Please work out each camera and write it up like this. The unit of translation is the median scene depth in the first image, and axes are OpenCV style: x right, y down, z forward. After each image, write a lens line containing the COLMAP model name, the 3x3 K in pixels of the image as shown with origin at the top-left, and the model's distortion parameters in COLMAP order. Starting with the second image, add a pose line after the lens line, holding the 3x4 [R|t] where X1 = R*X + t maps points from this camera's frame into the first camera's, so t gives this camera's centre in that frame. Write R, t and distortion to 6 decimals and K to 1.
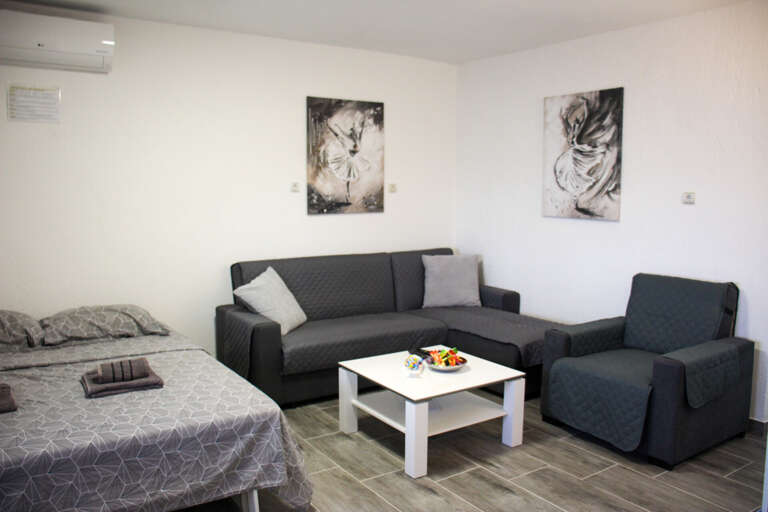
lens RADIAL K [[627.2, 0, 384.0], [0, 627.2, 256.0], [0, 0, 1]] dist [-0.180438, 0.157092]
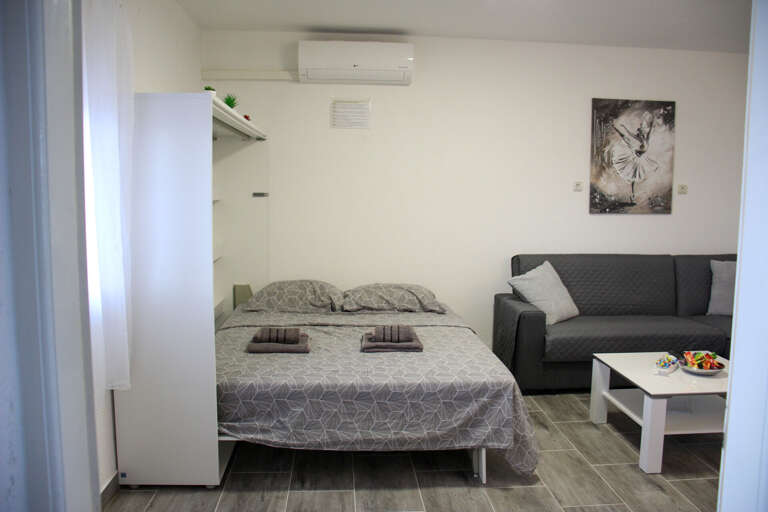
lens RADIAL K [[627.2, 0, 384.0], [0, 627.2, 256.0], [0, 0, 1]] dist [-0.180438, 0.157092]
pose [[0.869839, 0.056284, -0.490115, 0.116368], [-0.058632, 0.998224, 0.010576, 0.018035], [0.489840, 0.019537, 0.871593, -0.065259]]
